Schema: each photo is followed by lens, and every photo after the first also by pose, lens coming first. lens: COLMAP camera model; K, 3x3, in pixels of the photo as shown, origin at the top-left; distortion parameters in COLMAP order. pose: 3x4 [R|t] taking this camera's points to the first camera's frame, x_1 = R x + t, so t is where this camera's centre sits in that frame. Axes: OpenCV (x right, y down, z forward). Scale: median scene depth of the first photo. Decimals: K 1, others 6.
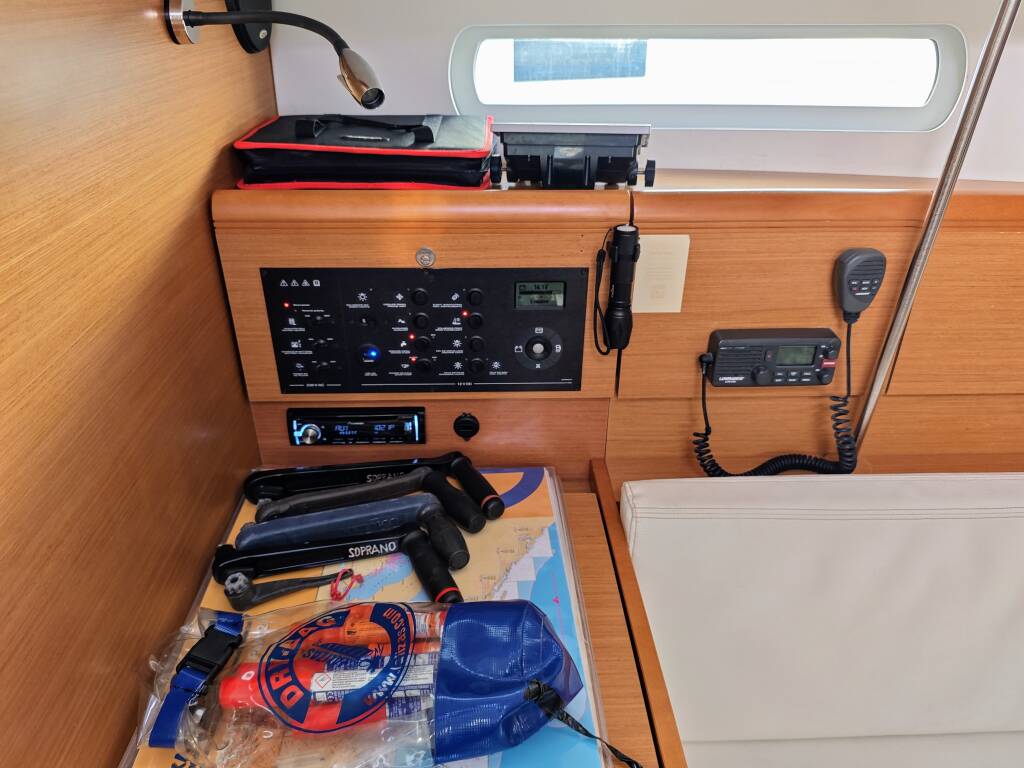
lens RADIAL K [[709.2, 0, 512.0], [0, 709.2, 384.0], [0, 0, 1]] dist [0.001719, 0.000363]
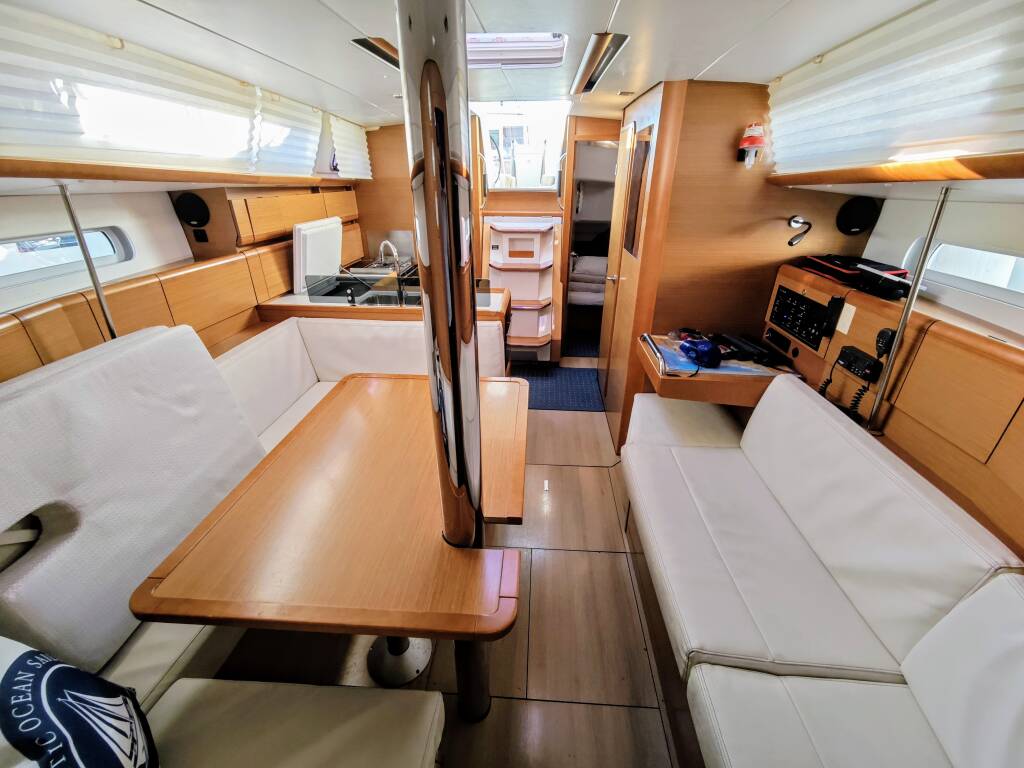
lens RADIAL K [[425.9, 0, 512.0], [0, 425.9, 384.0], [0, 0, 1]] dist [0.010369, -0.000009]
pose [[-0.103205, 0.426244, -0.898702, 1.965908], [-0.500275, 0.758682, 0.417285, 0.003801], [0.859694, 0.492664, 0.134940, -0.278429]]
